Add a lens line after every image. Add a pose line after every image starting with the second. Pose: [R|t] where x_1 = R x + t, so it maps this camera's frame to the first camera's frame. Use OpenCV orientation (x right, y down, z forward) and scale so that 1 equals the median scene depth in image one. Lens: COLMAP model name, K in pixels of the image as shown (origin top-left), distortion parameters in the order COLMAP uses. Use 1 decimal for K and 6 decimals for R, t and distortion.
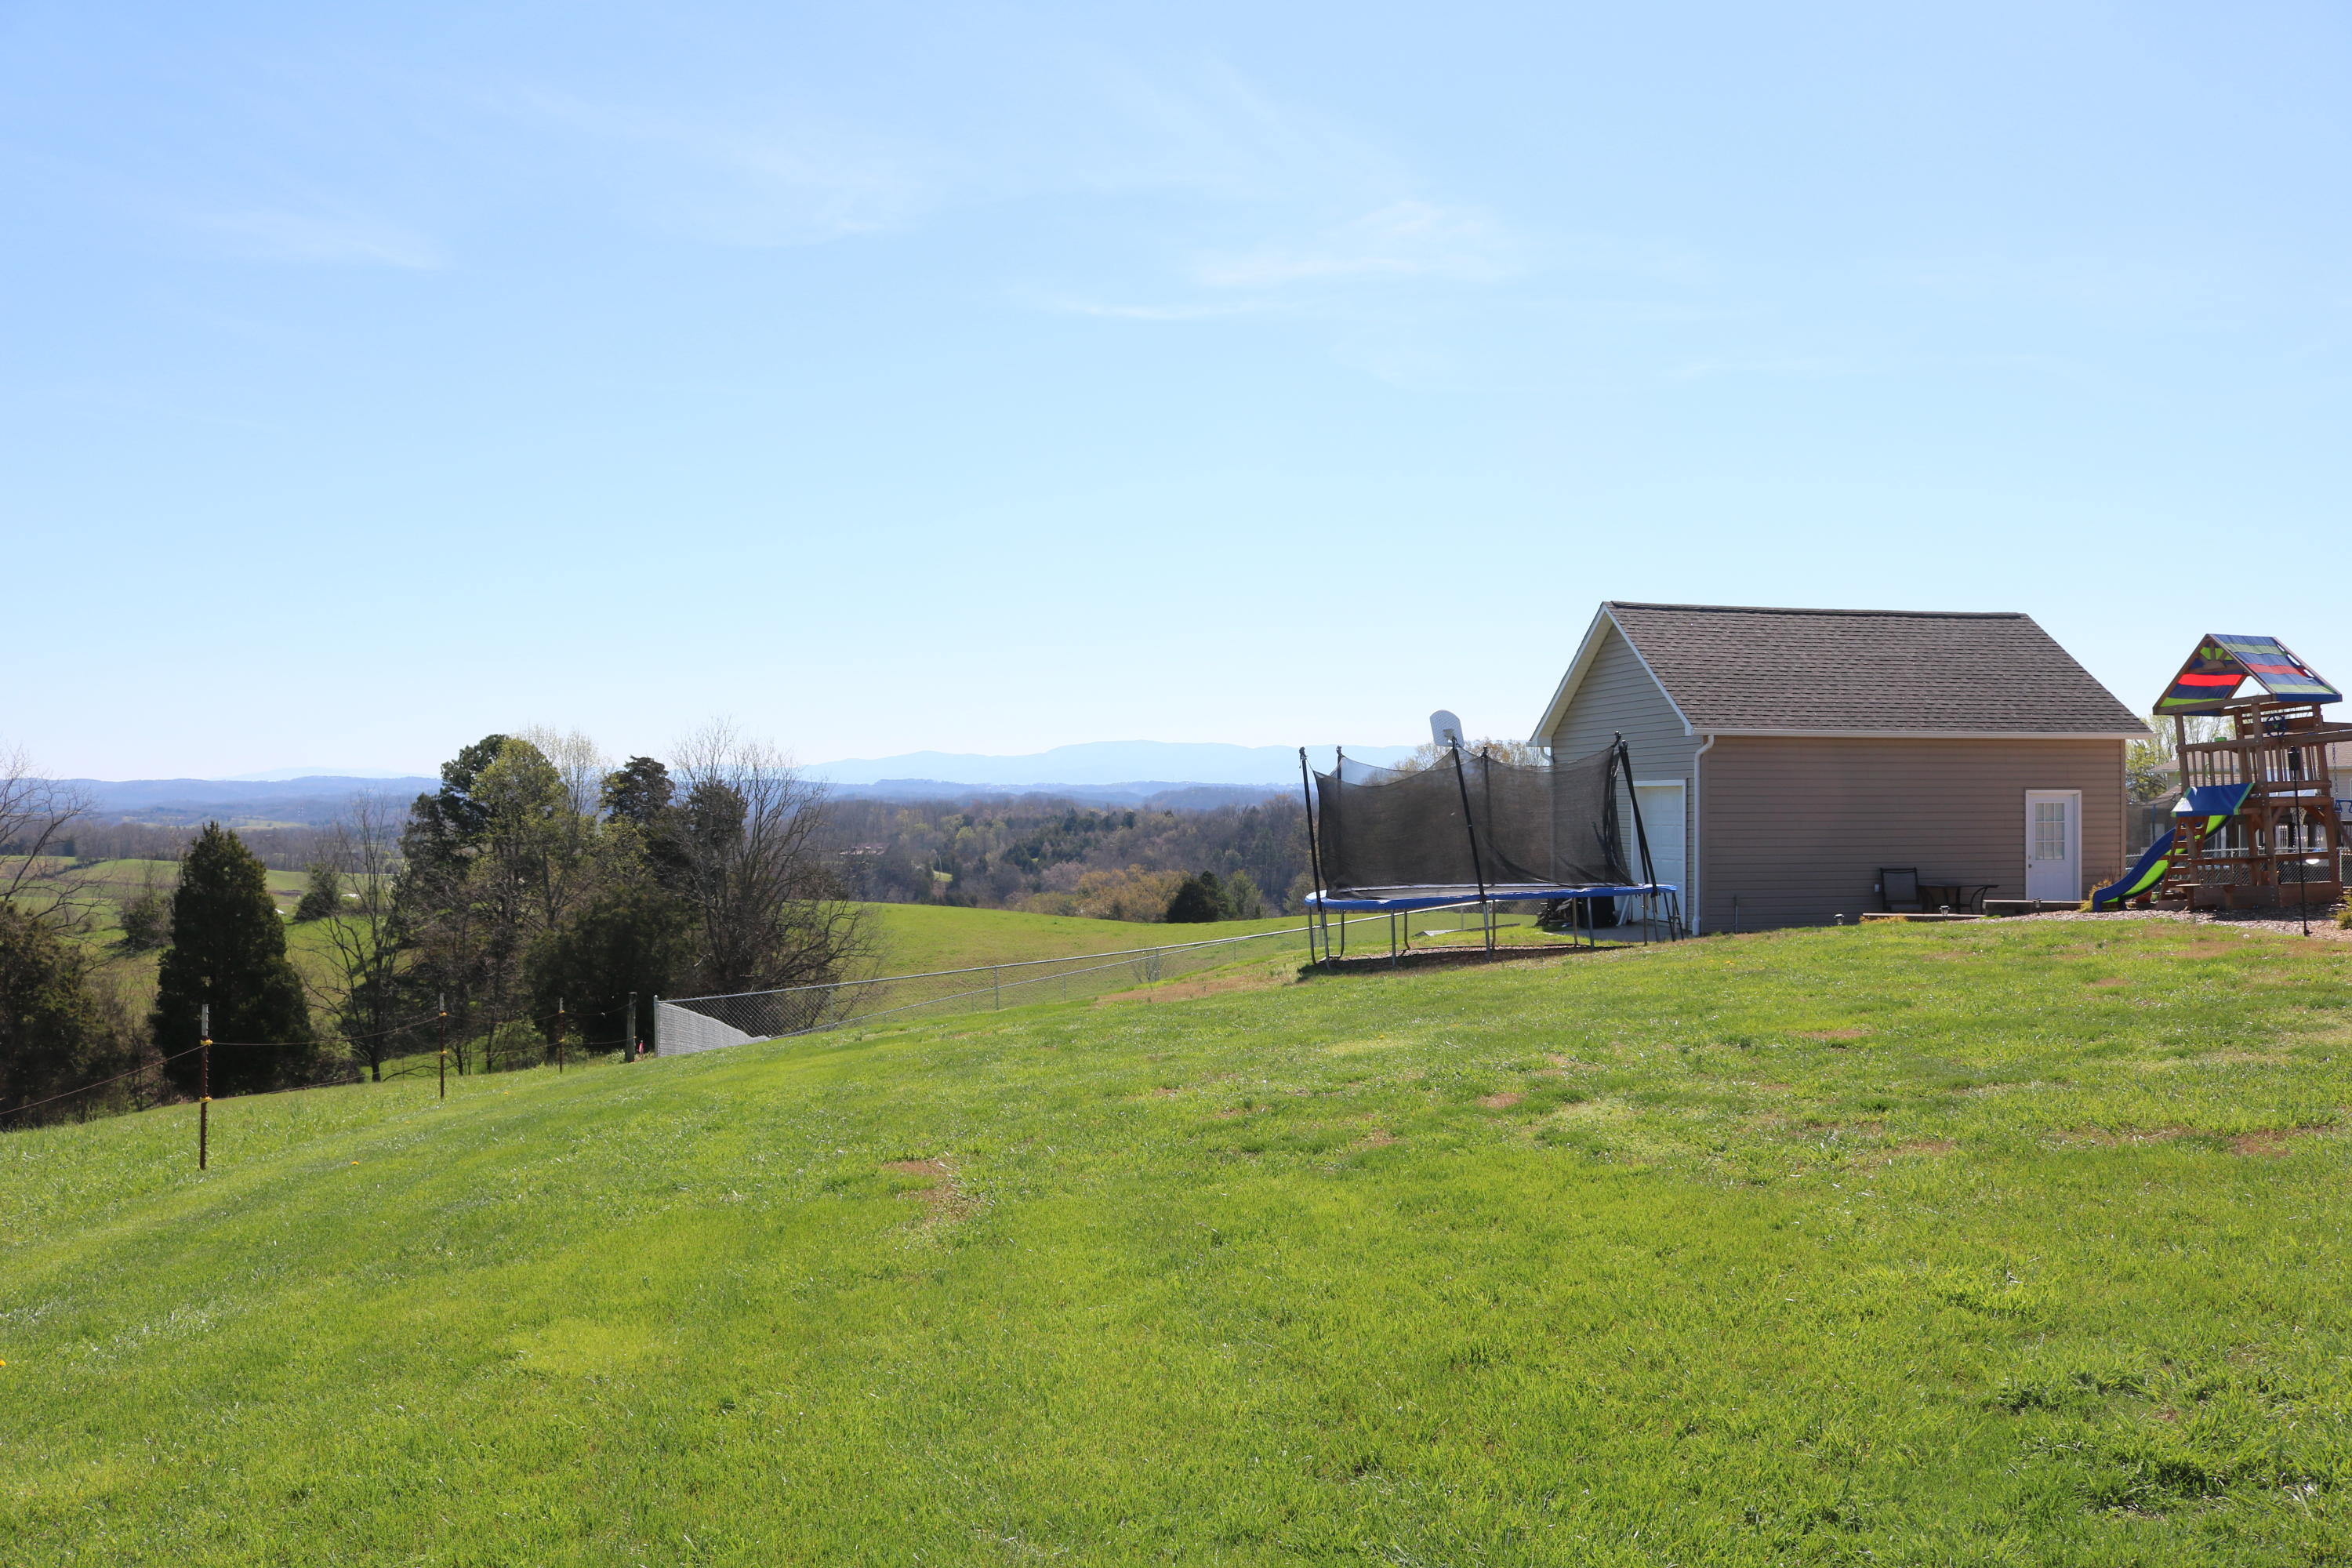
lens RADIAL K [[1934.4, 0, 1176.0], [0, 1934.4, 784.0], [0, 0, 1]] dist [-0.165668, 0.132188]
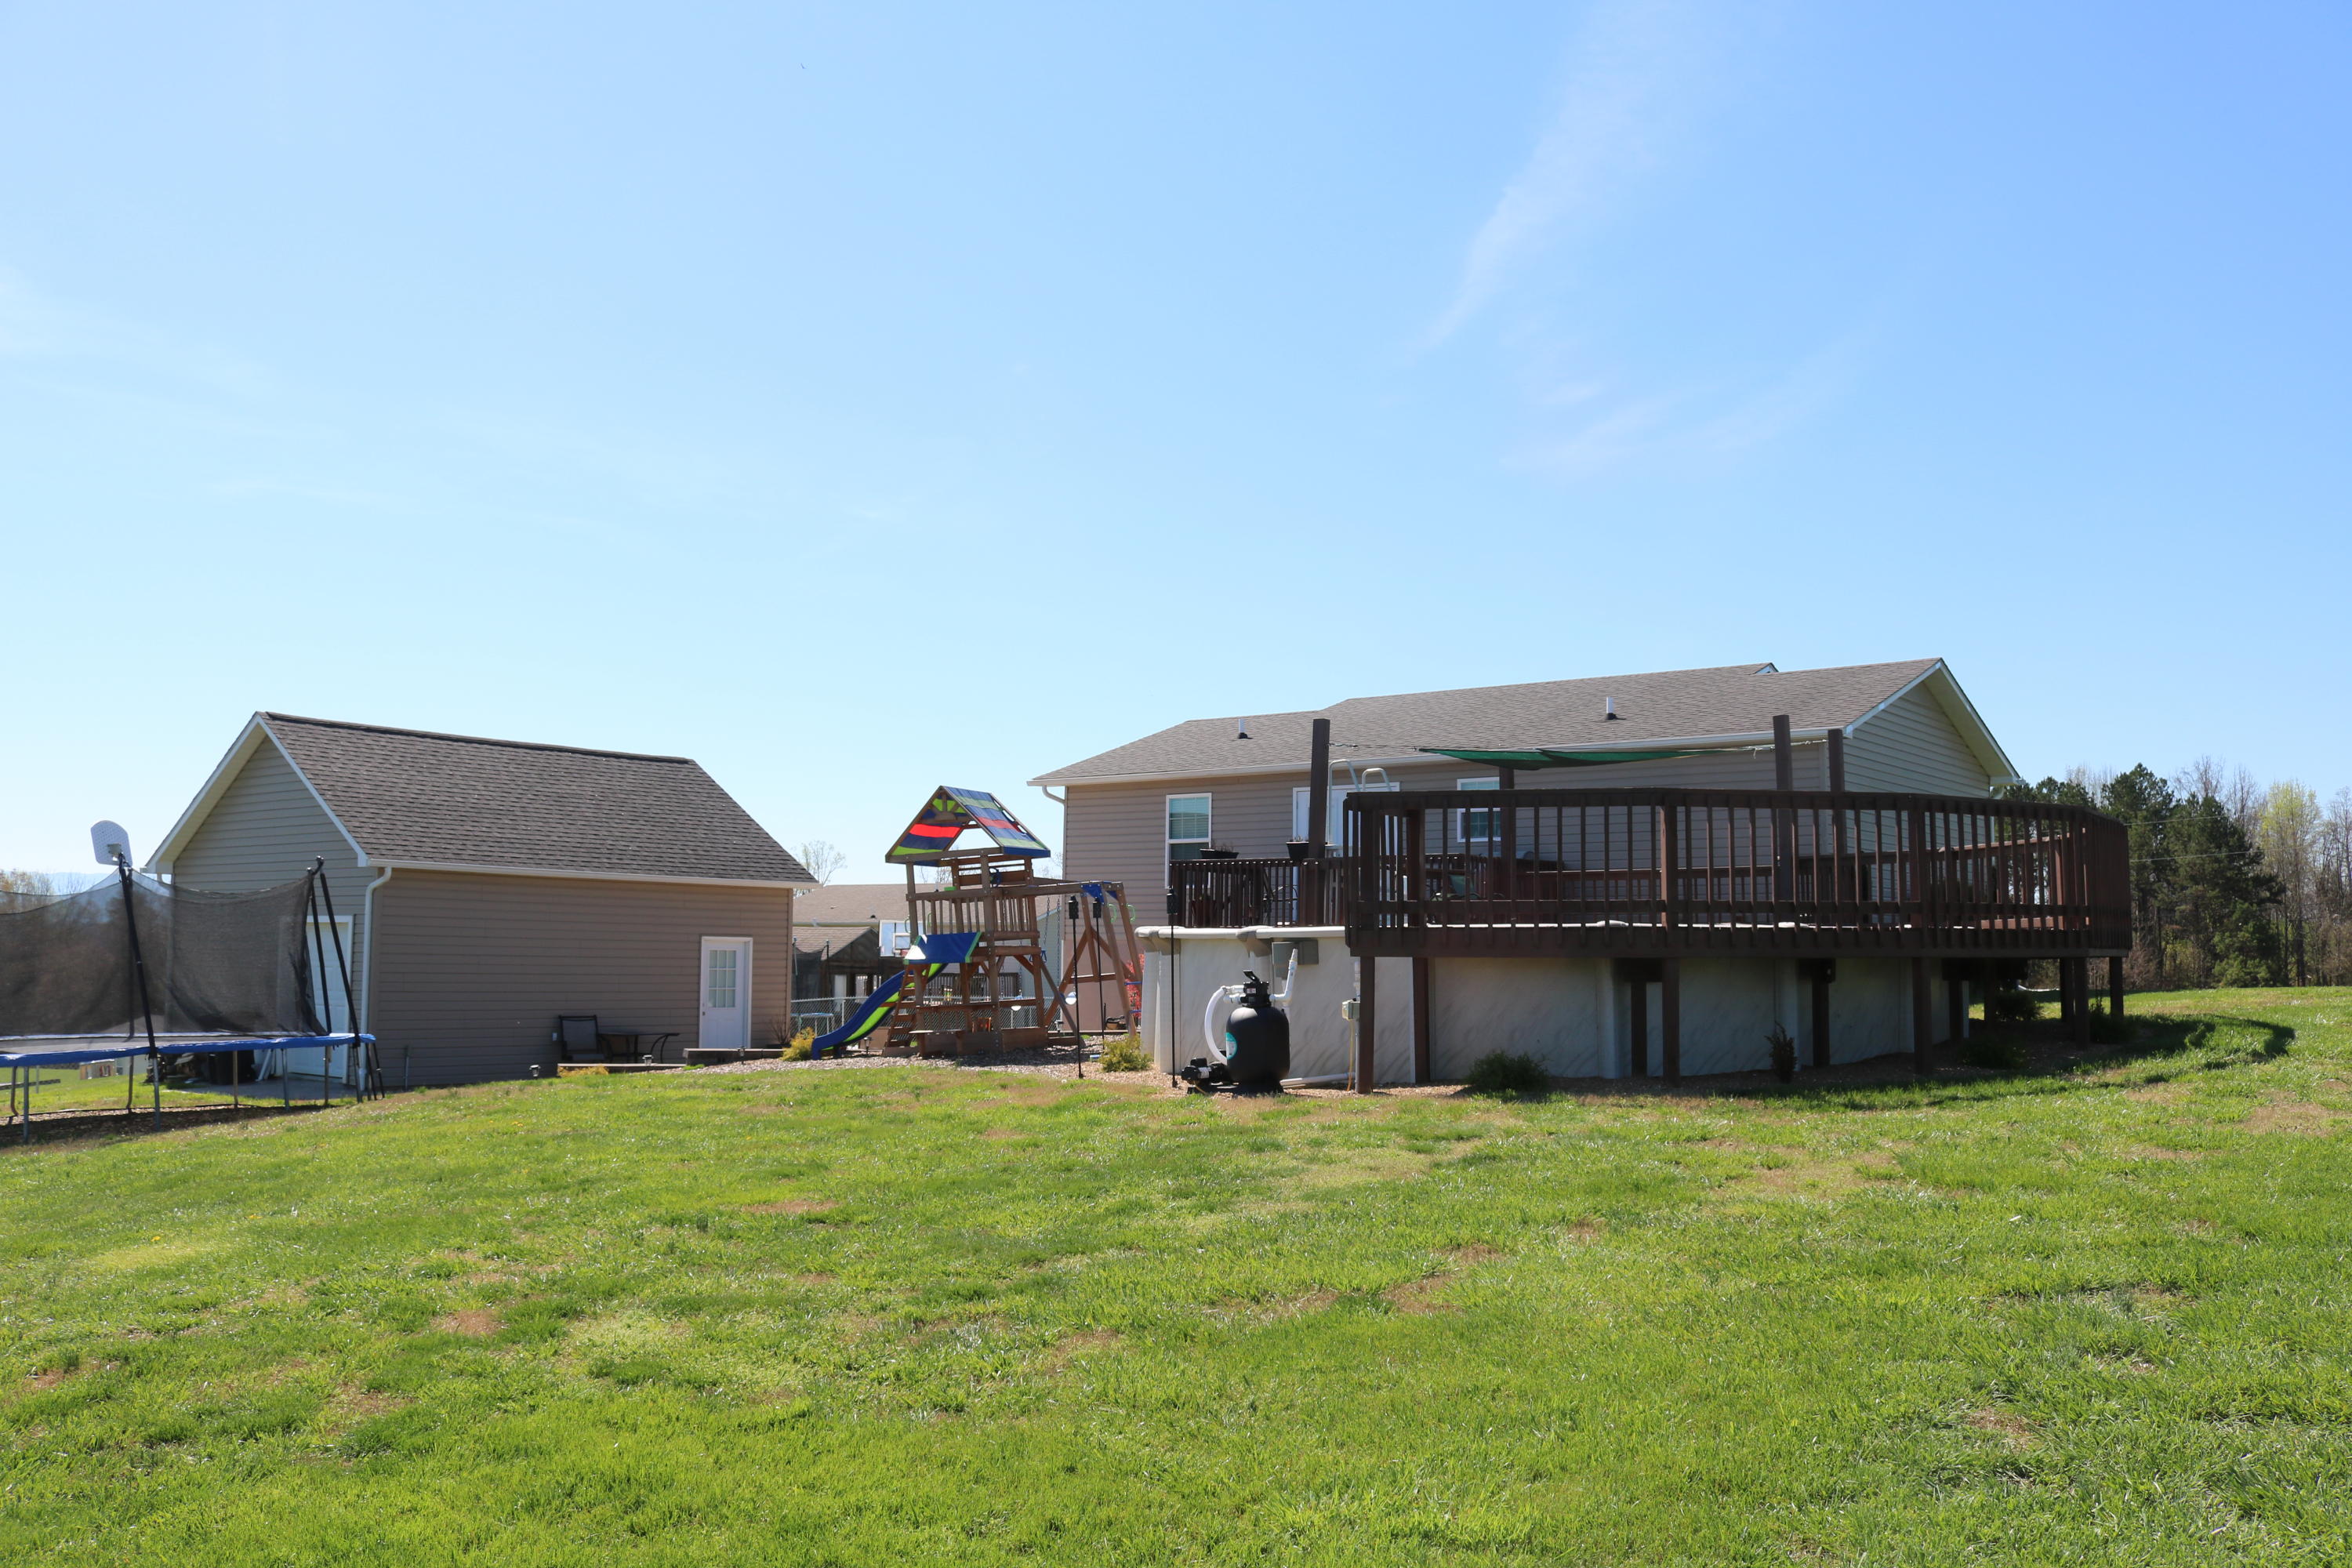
lens RADIAL K [[1934.4, 0, 1176.0], [0, 1934.4, 784.0], [0, 0, 1]] dist [-0.165668, 0.132188]
pose [[0.733674, 0.069341, 0.675954, -0.057493], [-0.016085, 0.996273, -0.084742, 0.005293], [-0.679311, 0.051300, 0.732055, 0.104758]]
